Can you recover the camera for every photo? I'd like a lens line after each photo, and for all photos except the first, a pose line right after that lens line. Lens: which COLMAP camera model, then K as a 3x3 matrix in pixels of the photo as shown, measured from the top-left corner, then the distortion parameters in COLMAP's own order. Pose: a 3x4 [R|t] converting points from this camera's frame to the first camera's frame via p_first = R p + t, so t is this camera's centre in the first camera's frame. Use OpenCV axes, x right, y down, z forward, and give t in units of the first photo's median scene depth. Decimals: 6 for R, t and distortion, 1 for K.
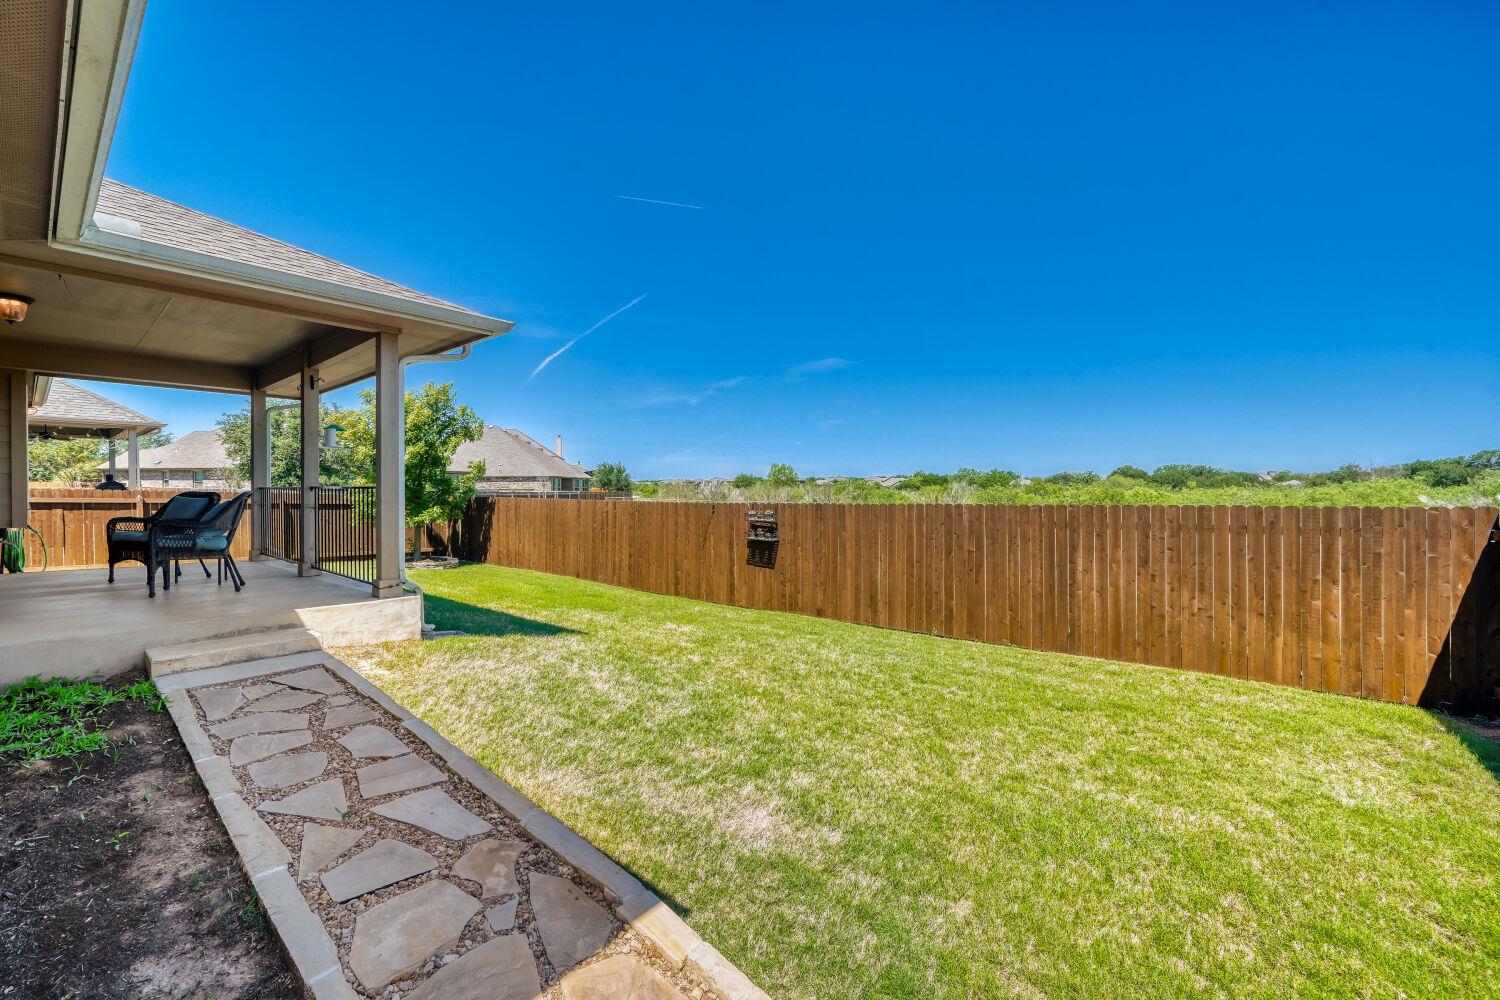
lens RADIAL K [[590.6, 0, 751.5], [0, 590.6, 489.6], [0, 0, 1]] dist [-0.005851, 0.000121]
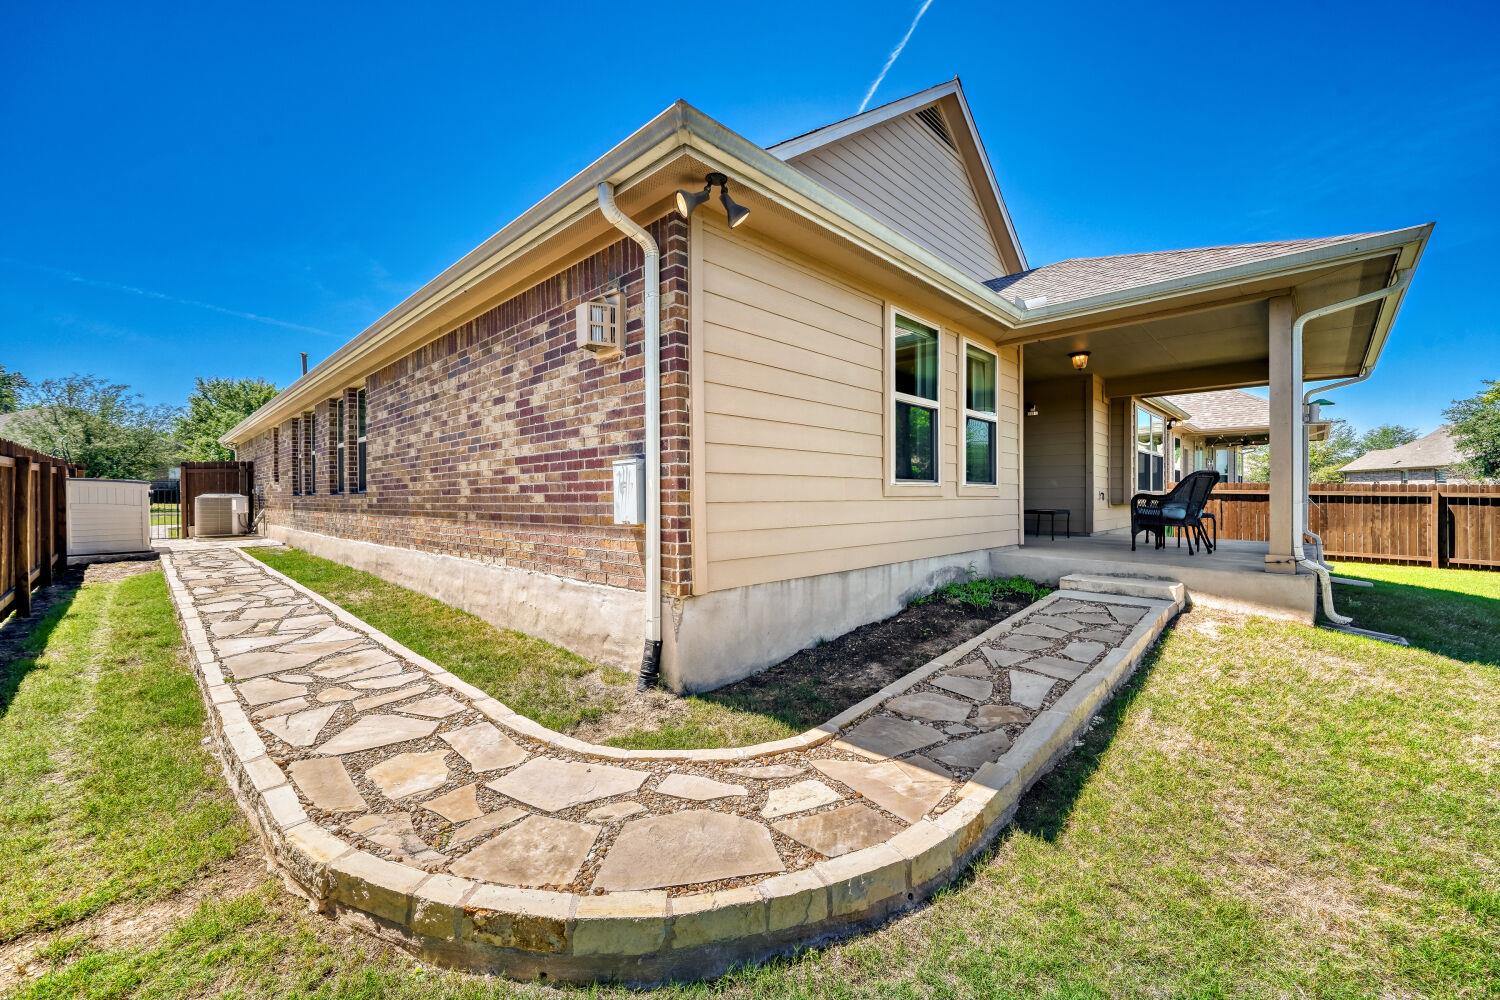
lens RADIAL K [[590.6, 0, 748.9], [0, 590.6, 493.3], [0, 0, 1]] dist [-0.005851, 0.000121]
pose [[-0.081043, -0.004636, -0.996700, 0.788289], [0.005260, 0.999973, -0.005079, 0.104563], [0.996697, -0.005655, -0.081016, 0.441010]]
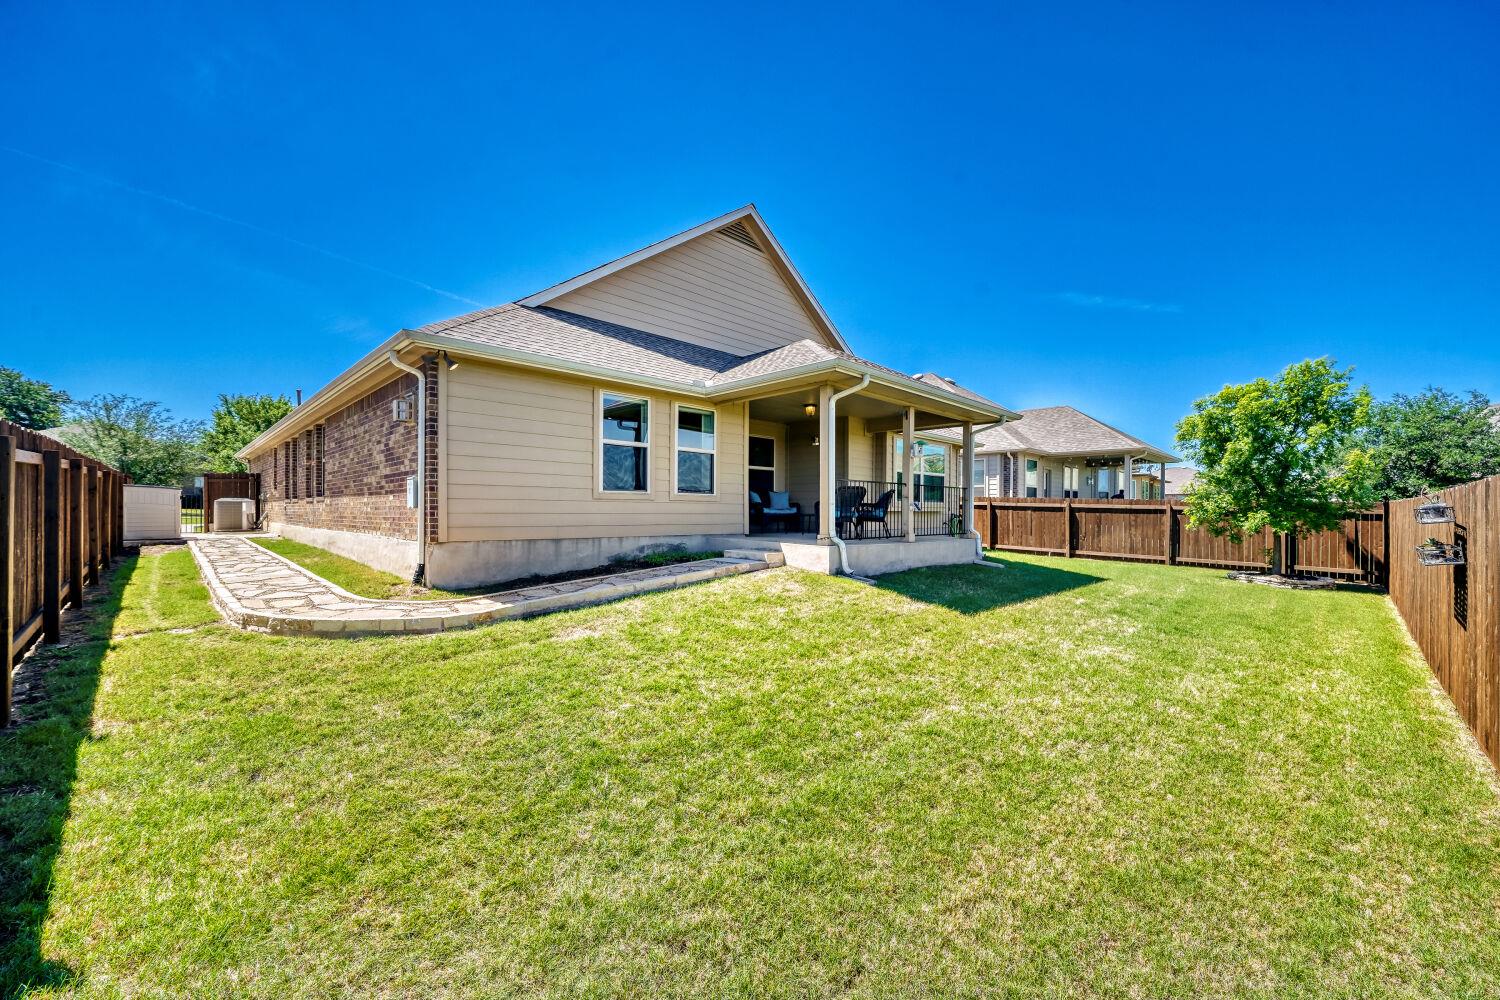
lens RADIAL K [[590.6, 0, 755.7], [0, 590.6, 508.9], [0, 0, 1]] dist [-0.005851, 0.000121]
pose [[-0.097872, -0.003411, -0.995193, 2.045684], [-0.005122, 0.999983, -0.002923, 0.166796], [0.995186, 0.004812, -0.097888, 1.906314]]
